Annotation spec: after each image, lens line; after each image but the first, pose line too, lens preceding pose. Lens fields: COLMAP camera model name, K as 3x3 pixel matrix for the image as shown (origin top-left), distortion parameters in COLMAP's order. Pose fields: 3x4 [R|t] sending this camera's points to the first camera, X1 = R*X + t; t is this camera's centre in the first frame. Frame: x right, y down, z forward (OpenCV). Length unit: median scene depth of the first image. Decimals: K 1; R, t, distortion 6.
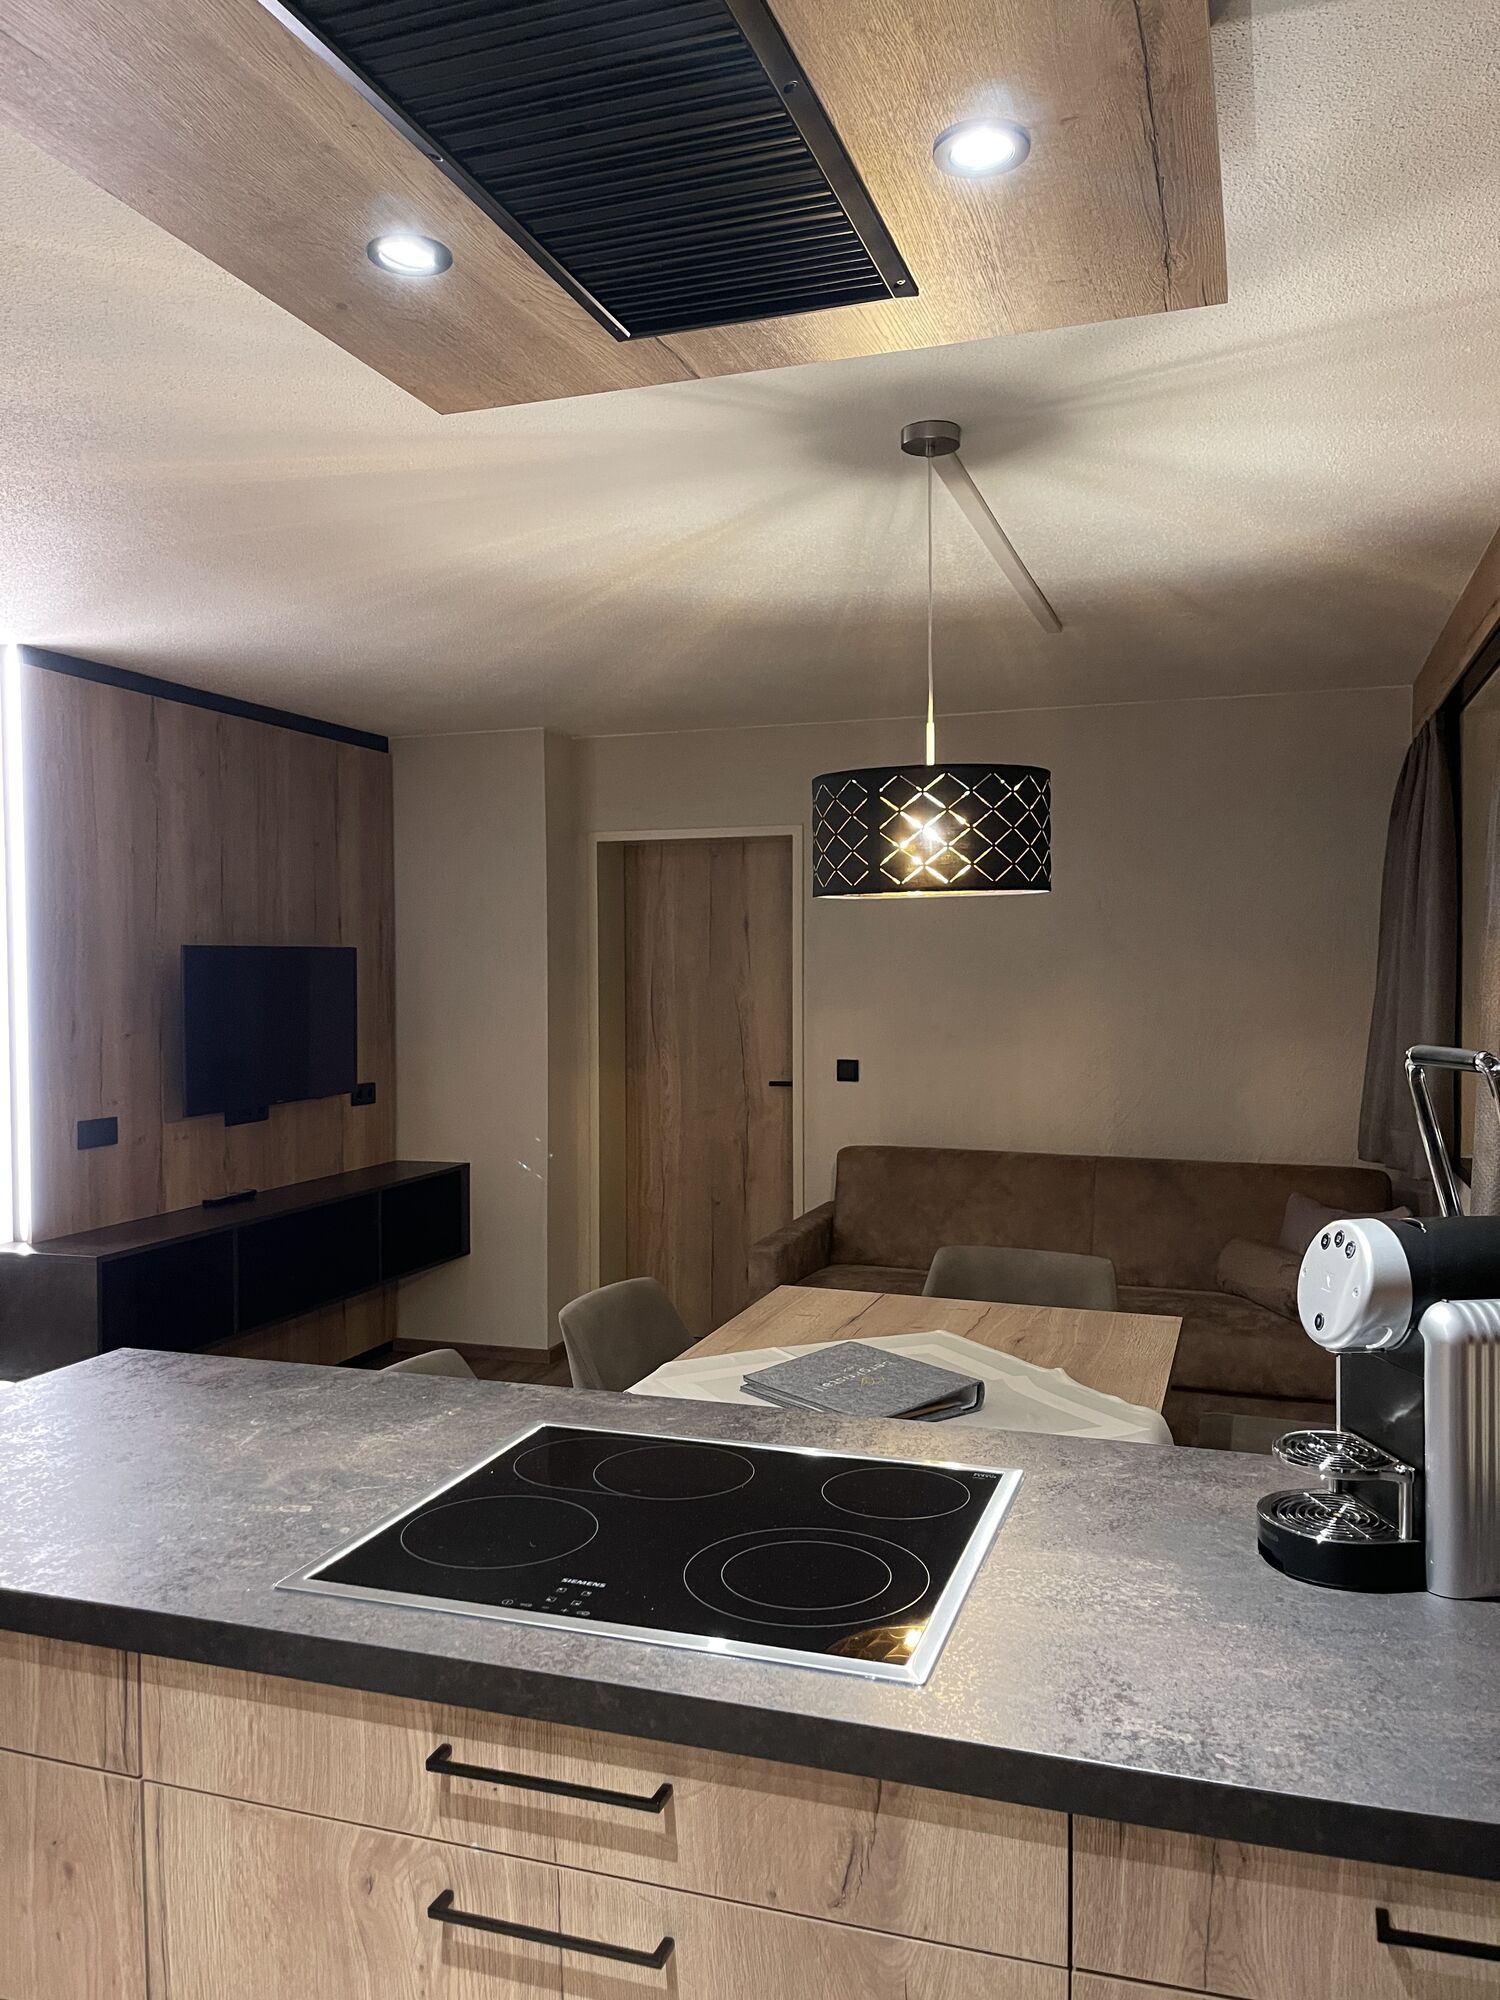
lens RADIAL K [[1509.5, 0, 747.9], [0, 1509.5, 1009.3], [0, 0, 1]] dist [0.008105, 0.002410]
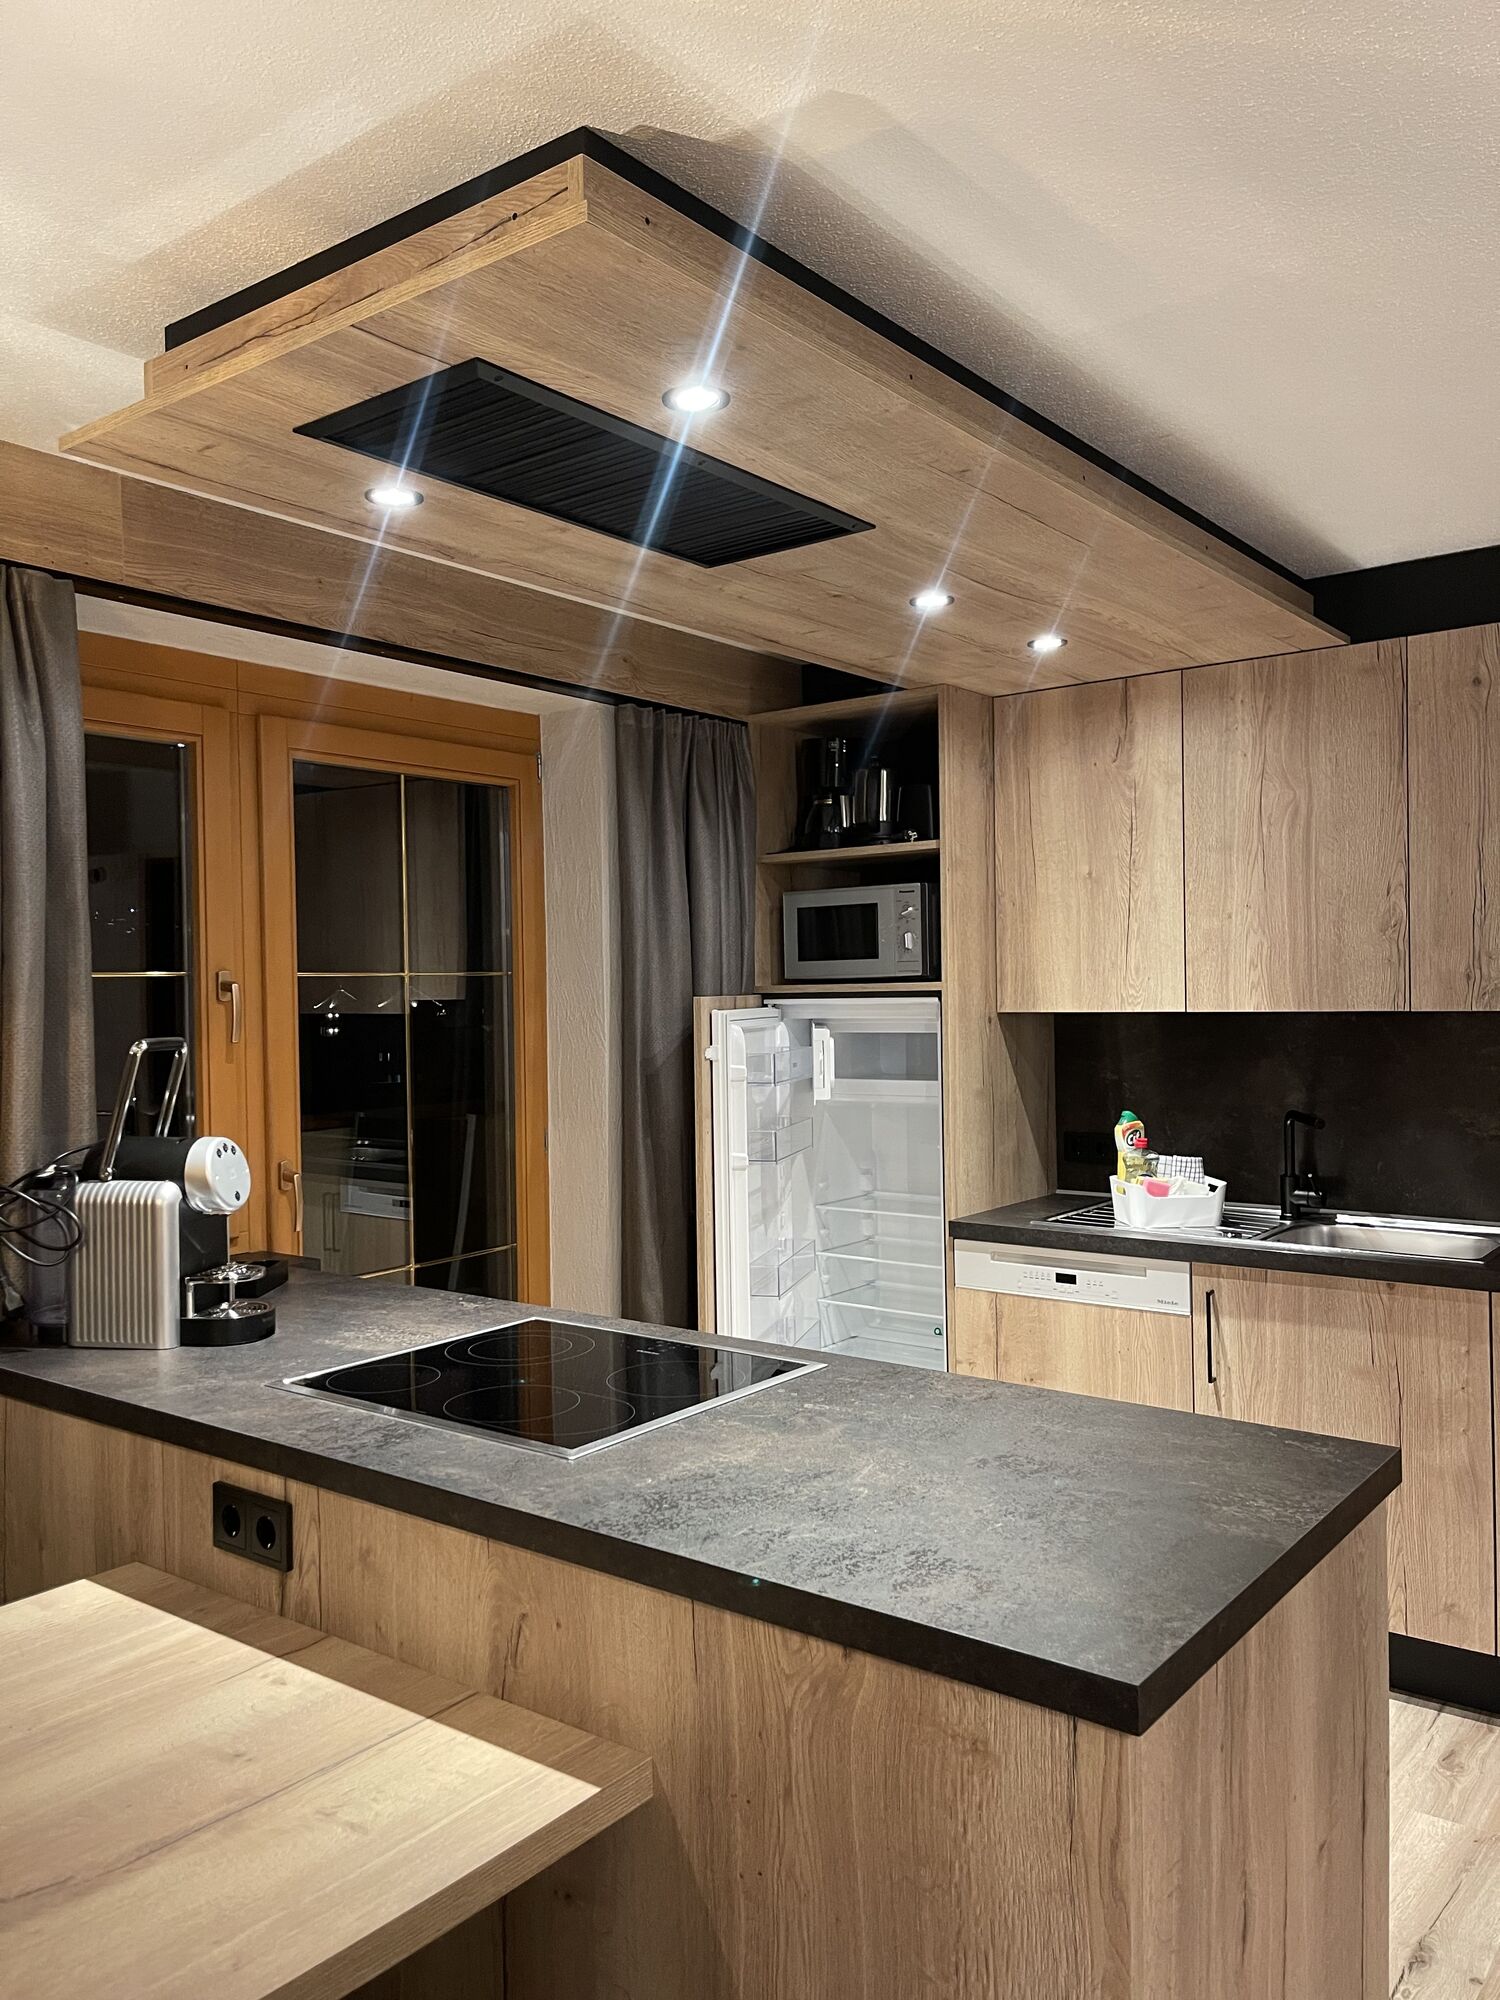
lens RADIAL K [[1509.5, 0, 749.9], [0, 1509.5, 1001.6], [0, 0, 1]] dist [0.008105, 0.002410]
pose [[-0.946222, 0.019111, 0.322952, -0.575145], [0.030312, 0.999100, 0.029687, -0.037770], [-0.322094, 0.037880, -0.945950, 1.913822]]
